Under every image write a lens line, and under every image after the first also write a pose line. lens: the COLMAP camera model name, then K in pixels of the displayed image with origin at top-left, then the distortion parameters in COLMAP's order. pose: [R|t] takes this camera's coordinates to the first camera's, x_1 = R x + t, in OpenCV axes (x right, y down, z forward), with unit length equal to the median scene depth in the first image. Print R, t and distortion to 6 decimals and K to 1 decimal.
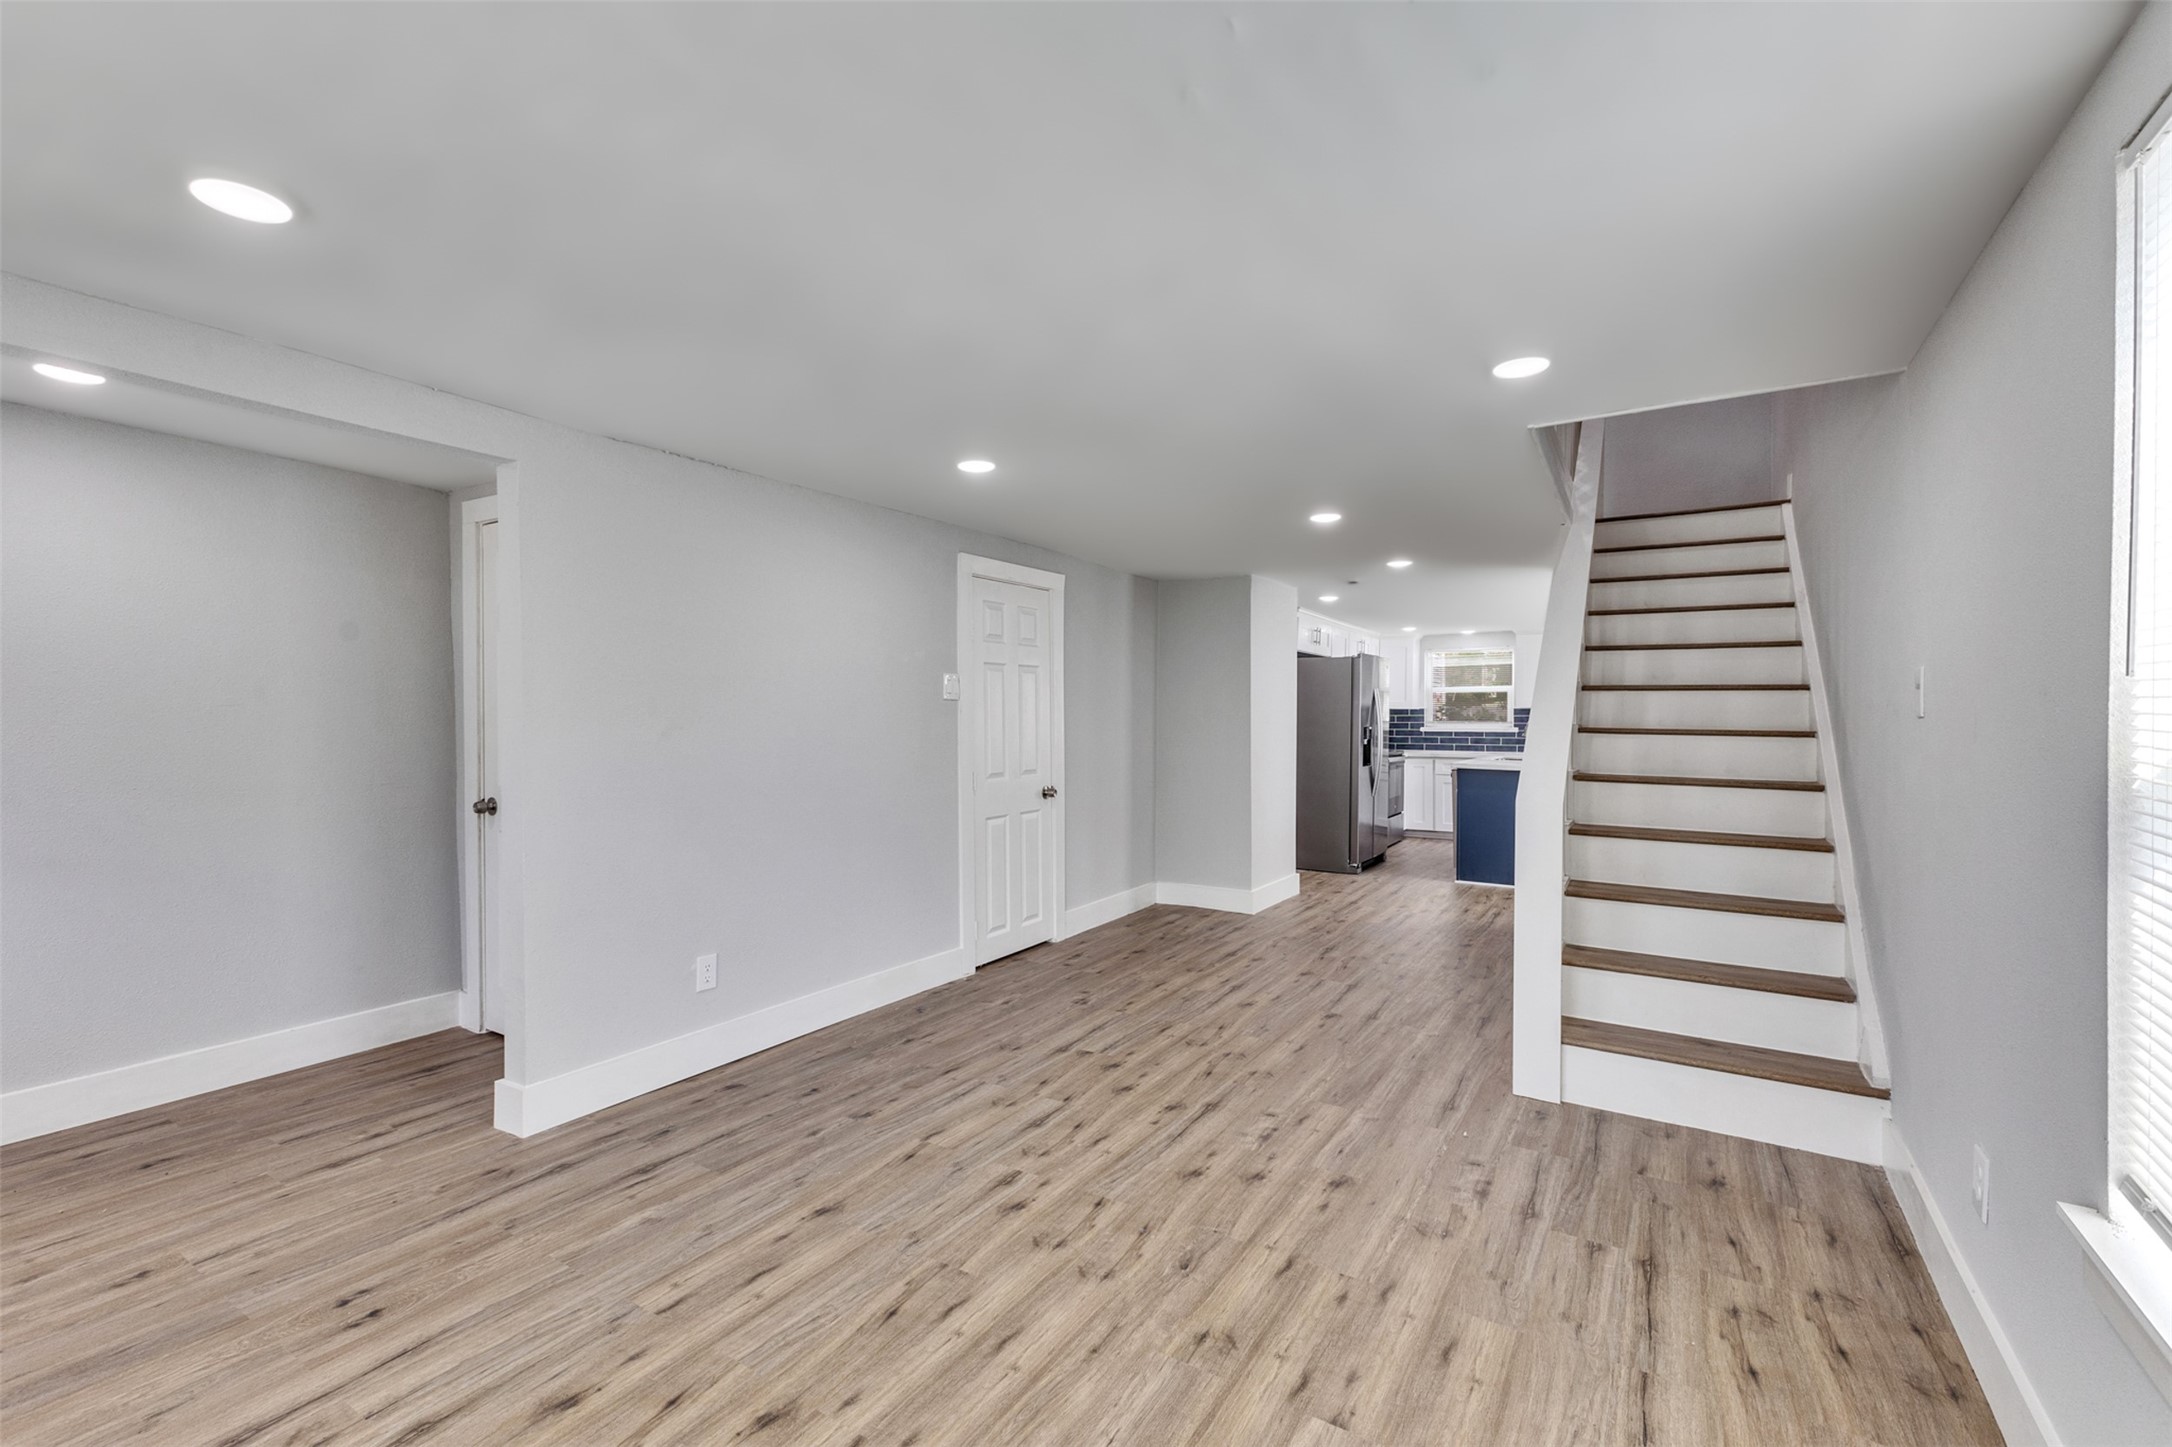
lens RADIAL K [[938.6, 0, 1084.3], [0, 938.6, 721.4], [0, 0, 1]] dist [0.011954, -0.001047]
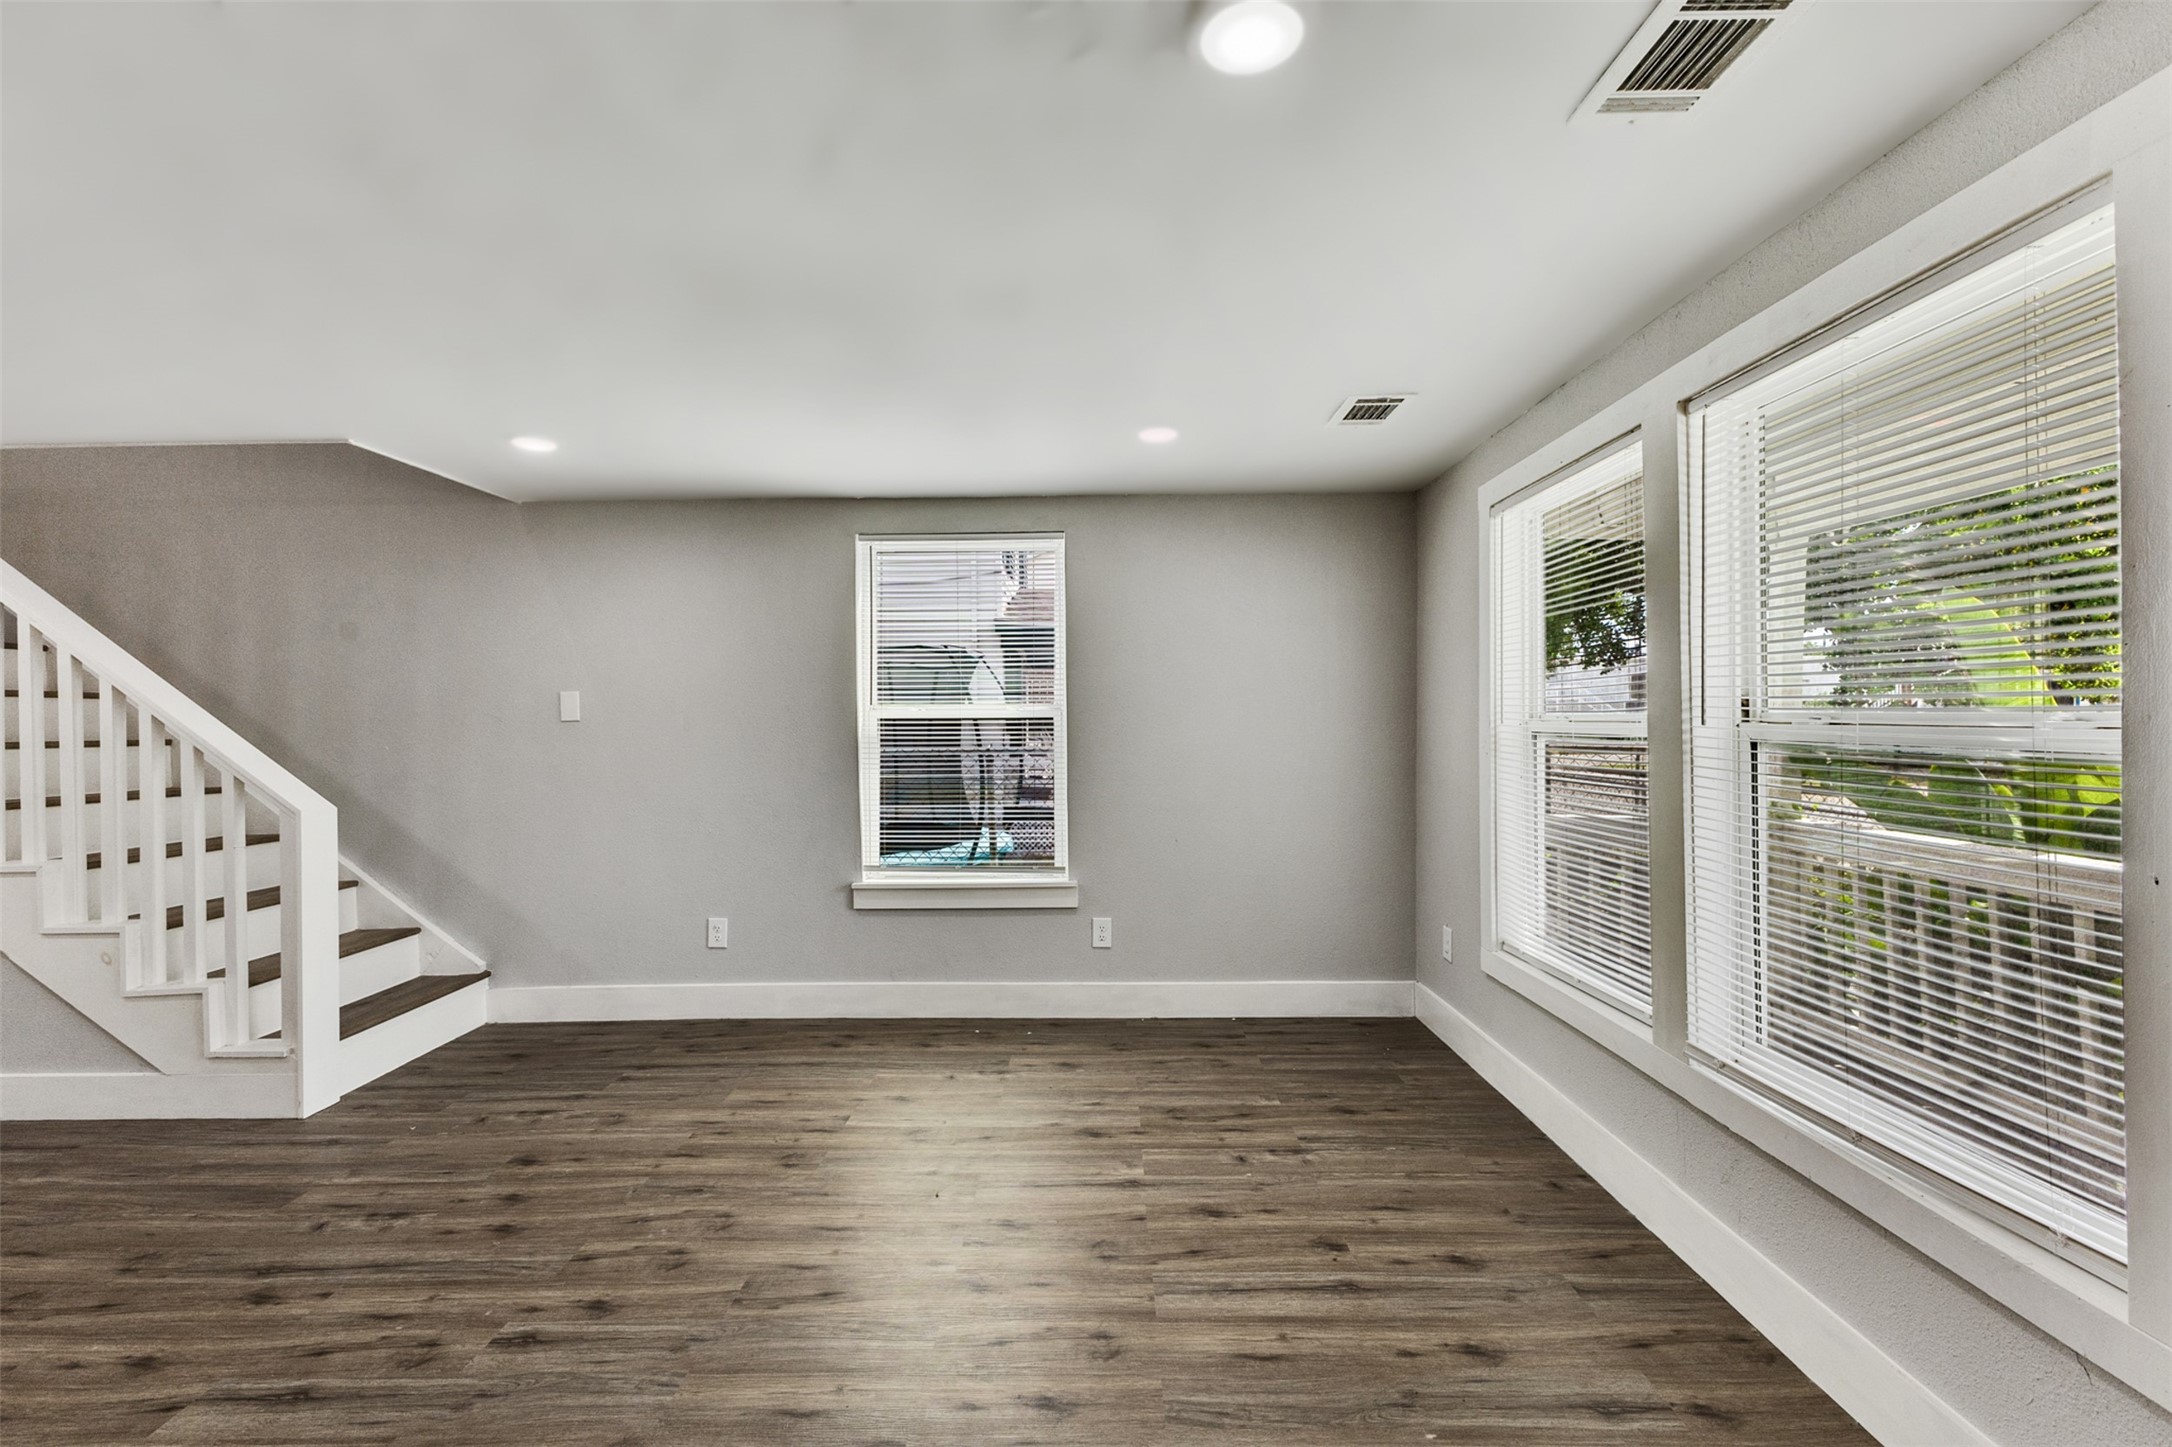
lens RADIAL K [[938.6, 0, 1095.5], [0, 938.6, 716.3], [0, 0, 1]] dist [0.011954, -0.001047]
pose [[-0.527943, 0.001837, 0.849278, -0.829950], [0.018041, 0.999796, 0.009052, -0.008895], [-0.849088, 0.020101, -0.527868, 0.856781]]
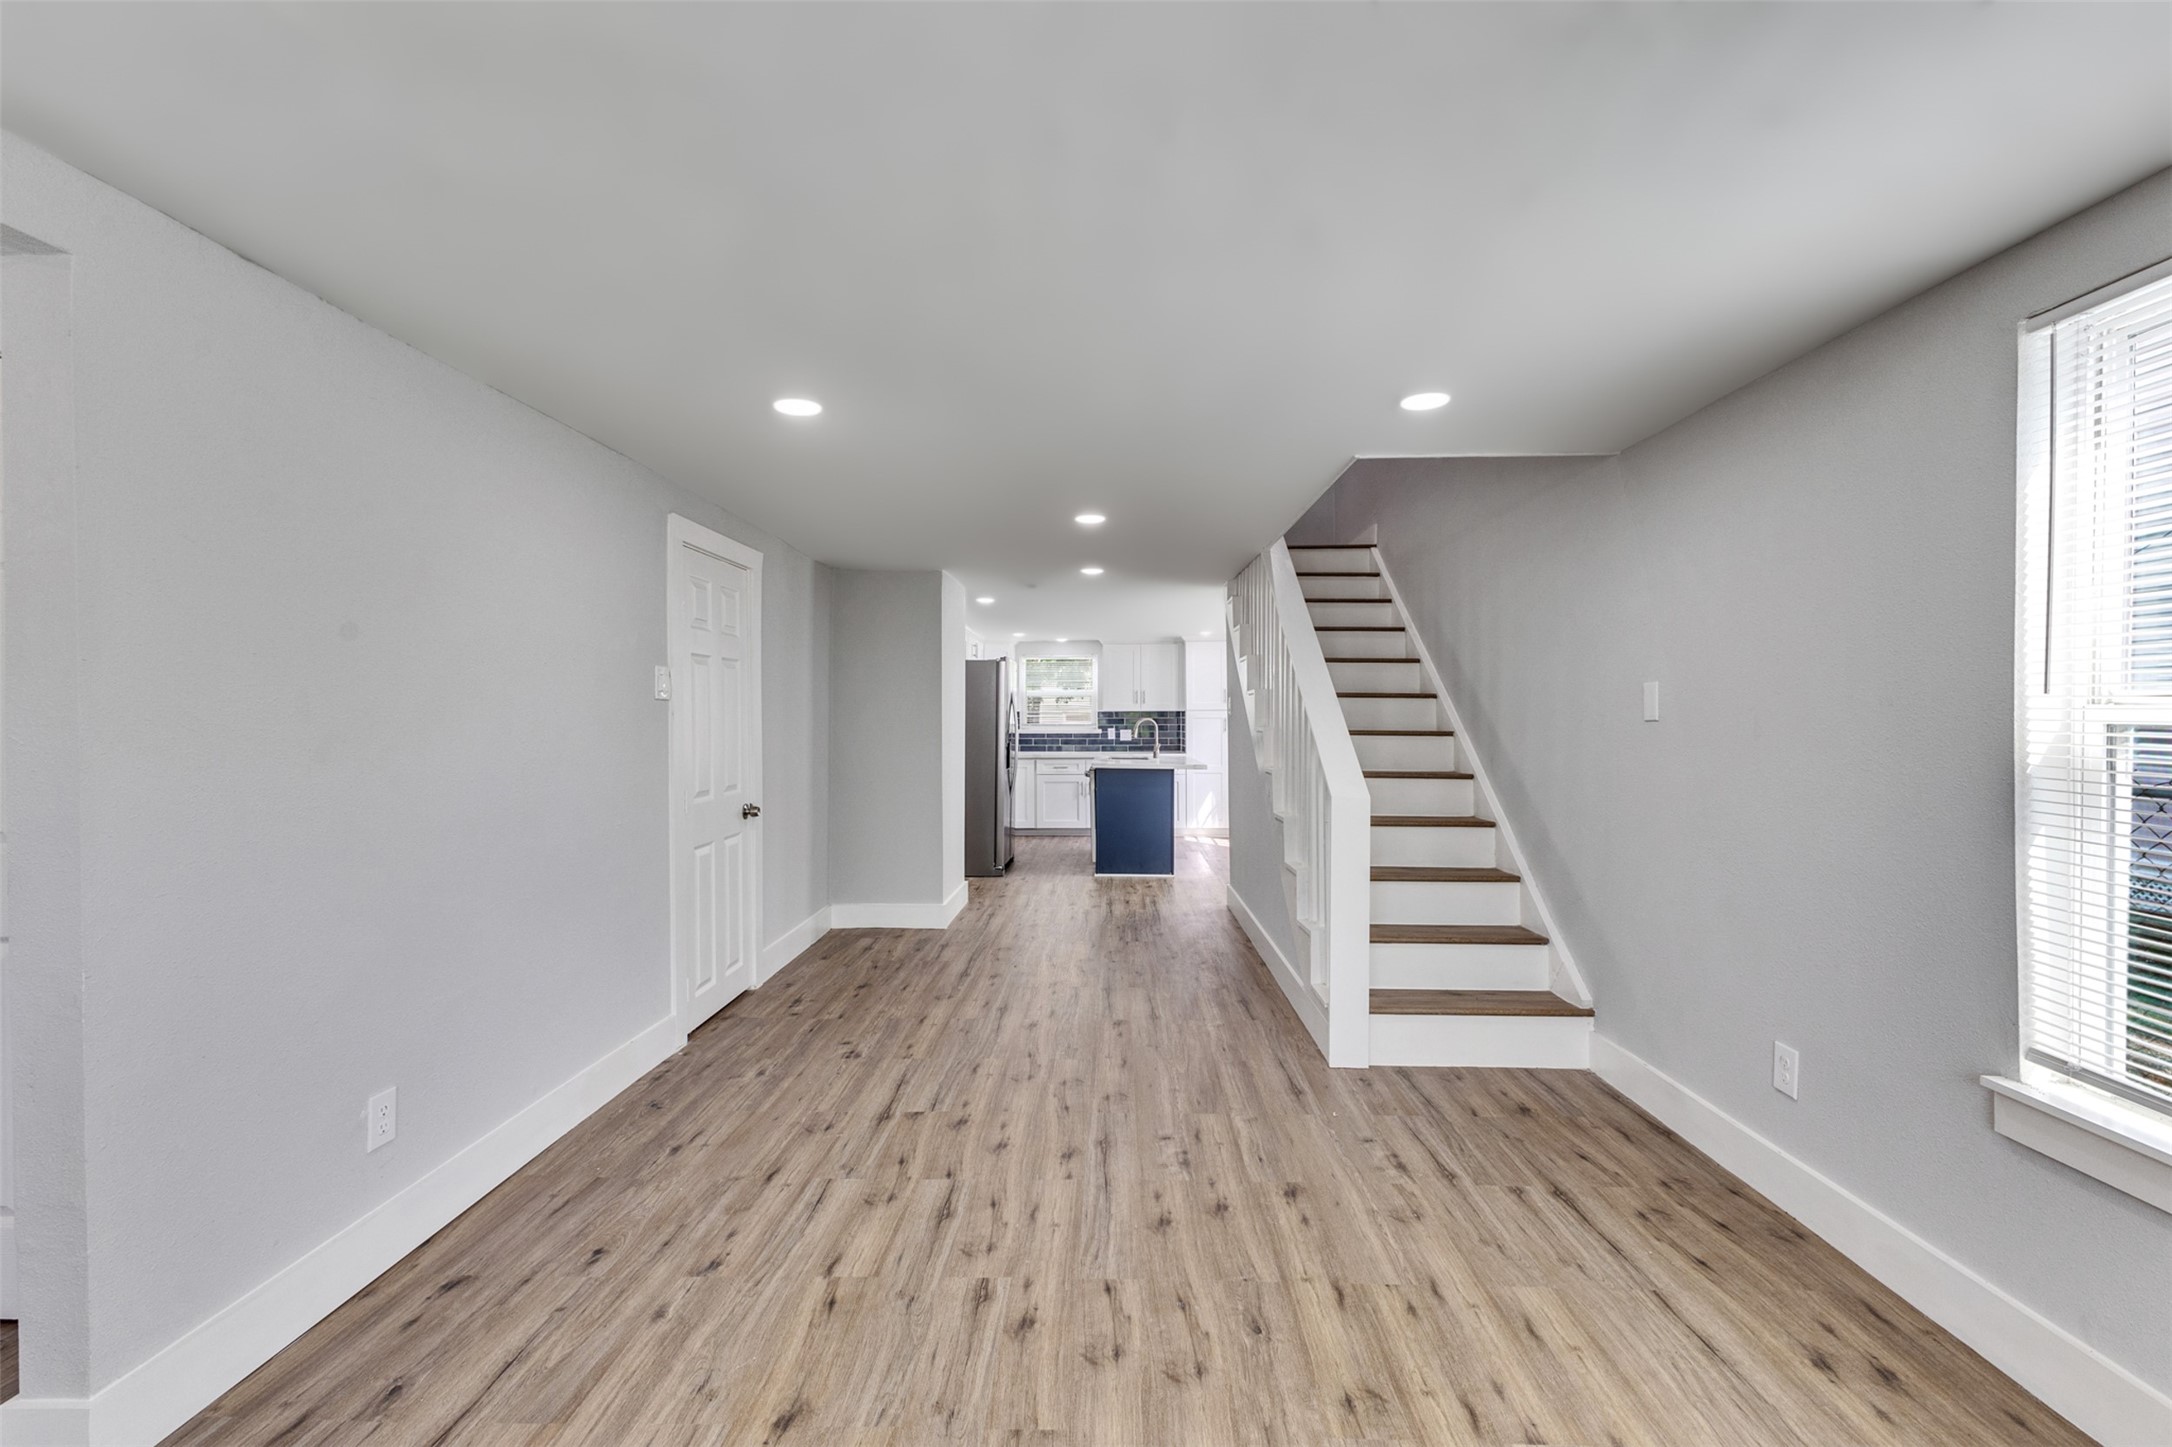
lens RADIAL K [[938.6, 0, 1084.6], [0, 938.6, 725.8], [0, 0, 1]] dist [0.011954, -0.001047]
pose [[0.860111, -0.005050, 0.510082, -0.357347], [0.003718, 0.999986, 0.003630, -0.004092], [-0.510093, -0.001225, 0.860118, 0.220918]]
